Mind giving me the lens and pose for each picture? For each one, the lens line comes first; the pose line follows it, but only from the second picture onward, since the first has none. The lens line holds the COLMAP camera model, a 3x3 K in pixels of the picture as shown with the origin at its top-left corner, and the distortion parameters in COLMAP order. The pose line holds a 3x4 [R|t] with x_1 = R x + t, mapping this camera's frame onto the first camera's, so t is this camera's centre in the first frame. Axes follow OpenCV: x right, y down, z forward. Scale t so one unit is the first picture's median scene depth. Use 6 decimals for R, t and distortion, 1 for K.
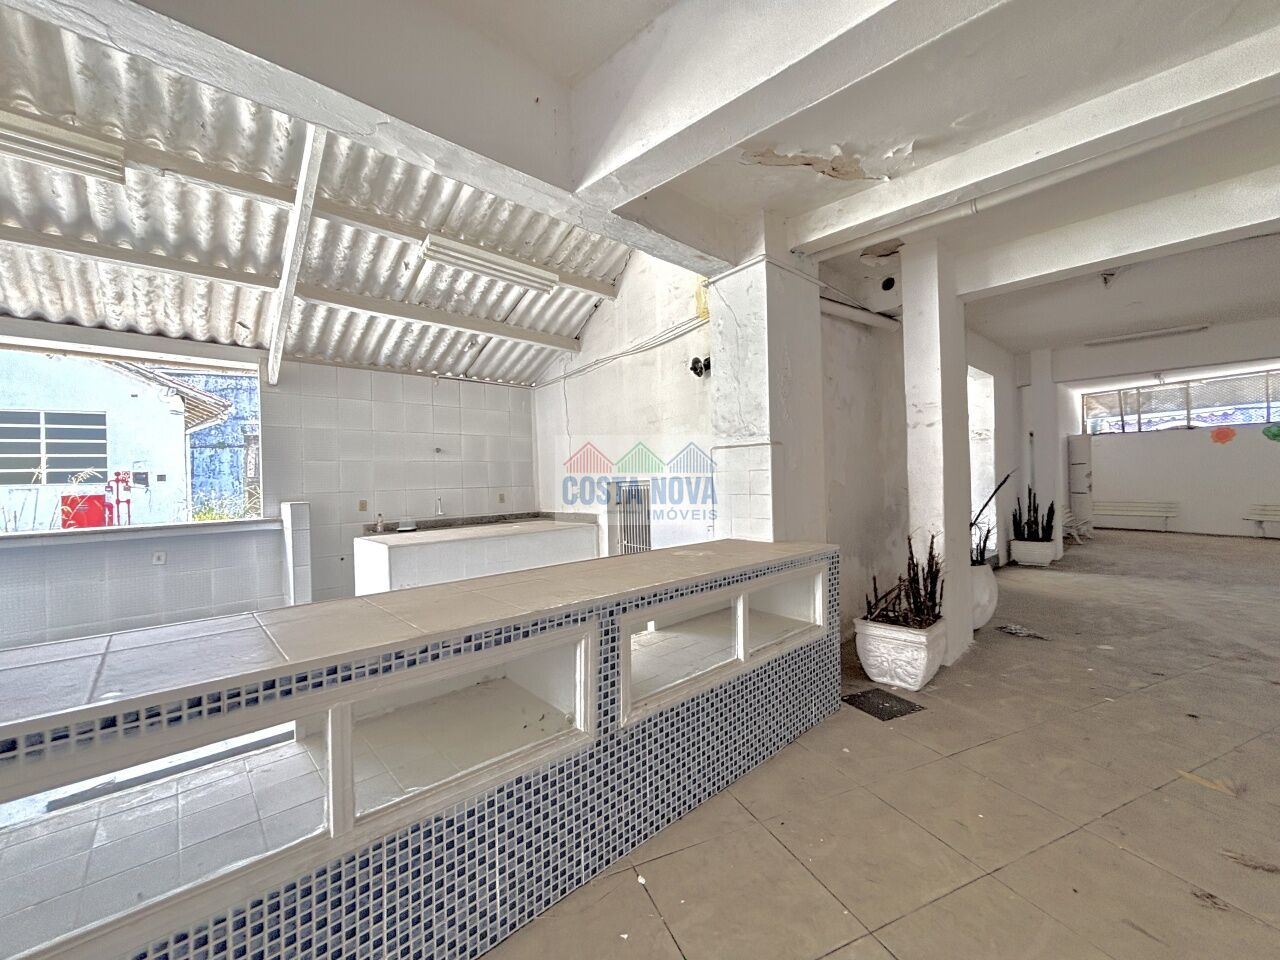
lens RADIAL K [[517.0, 0, 645.2], [0, 517.0, 480.9], [0, 0, 1]] dist [0.002803, 0.001164]
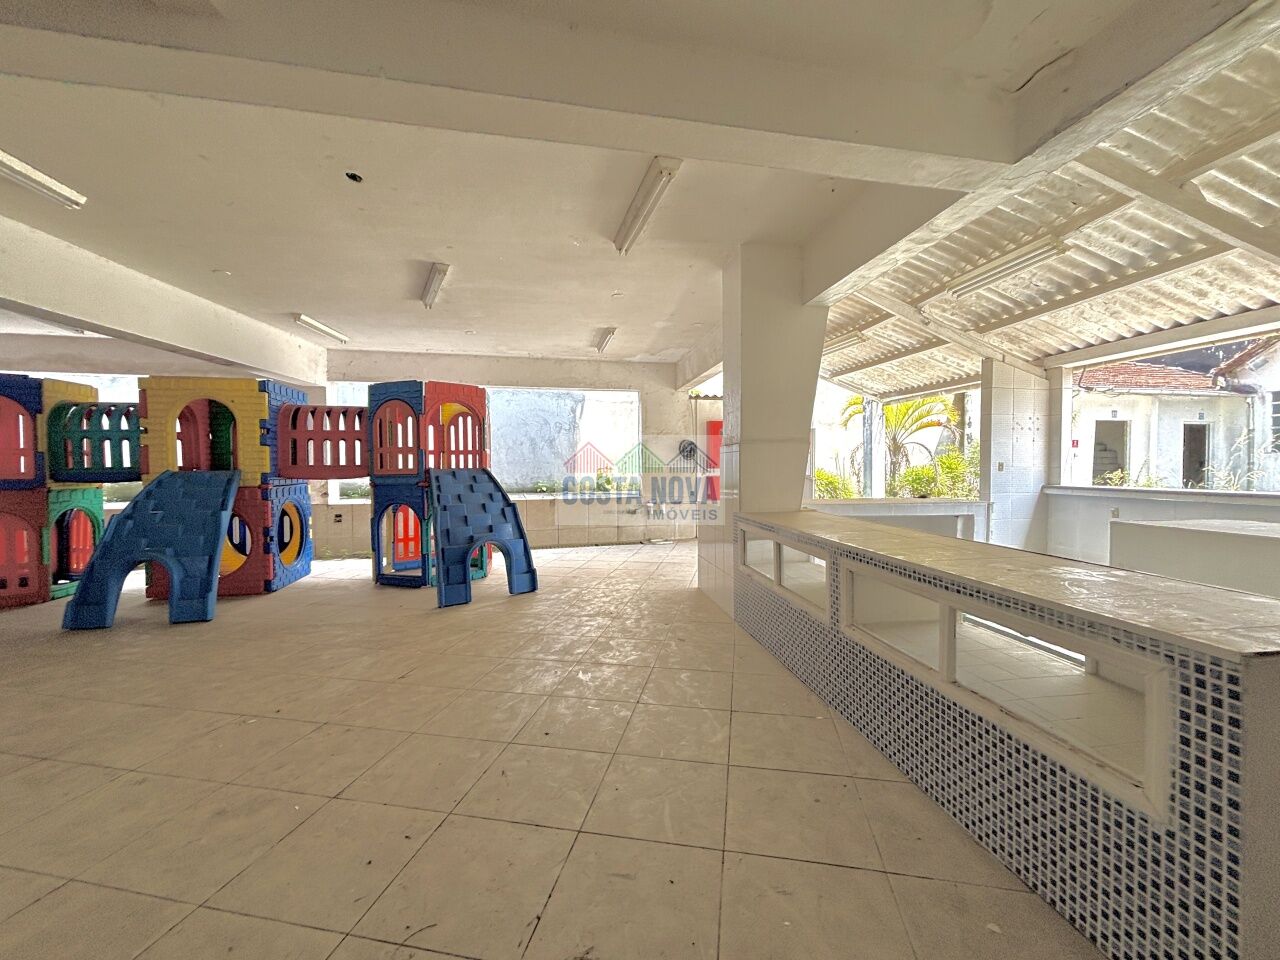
lens RADIAL K [[517.0, 0, 644.6], [0, 517.0, 482.9], [0, 0, 1]] dist [0.002803, 0.001164]
pose [[-0.572136, 0.059862, -0.817971, 1.170702], [0.029405, 0.998189, 0.052483, -0.039778], [0.819631, 0.005975, -0.572860, 1.094123]]
